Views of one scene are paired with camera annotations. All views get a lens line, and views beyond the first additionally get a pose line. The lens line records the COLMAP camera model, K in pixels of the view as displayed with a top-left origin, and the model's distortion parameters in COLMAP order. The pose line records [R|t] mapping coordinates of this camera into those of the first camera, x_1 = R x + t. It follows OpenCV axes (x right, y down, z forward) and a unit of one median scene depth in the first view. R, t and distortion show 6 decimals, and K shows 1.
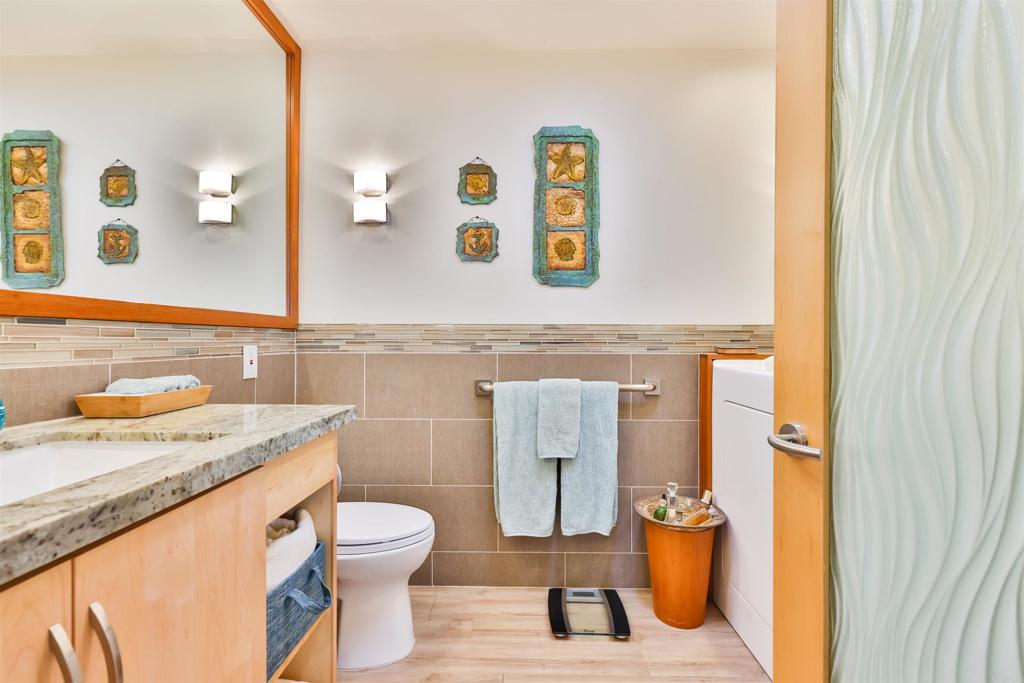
lens RADIAL K [[411.4, 0, 516.5], [0, 411.4, 341.2], [0, 0, 1]] dist [-0.001272, -0.000213]
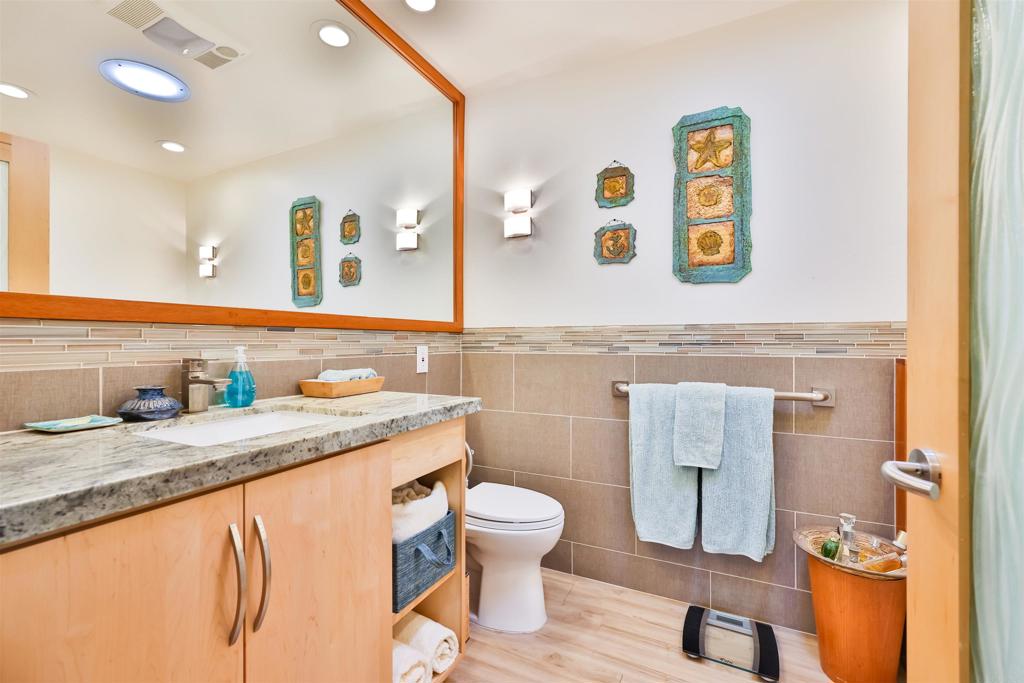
lens RADIAL K [[411.4, 0, 551.5], [0, 411.4, 341.7], [0, 0, 1]] dist [-0.001272, -0.000213]
pose [[0.918358, -0.001794, -0.395747, 0.172950], [0.001329, 0.999998, -0.001449, -0.000561], [0.395749, 0.000804, 0.918359, 0.010291]]
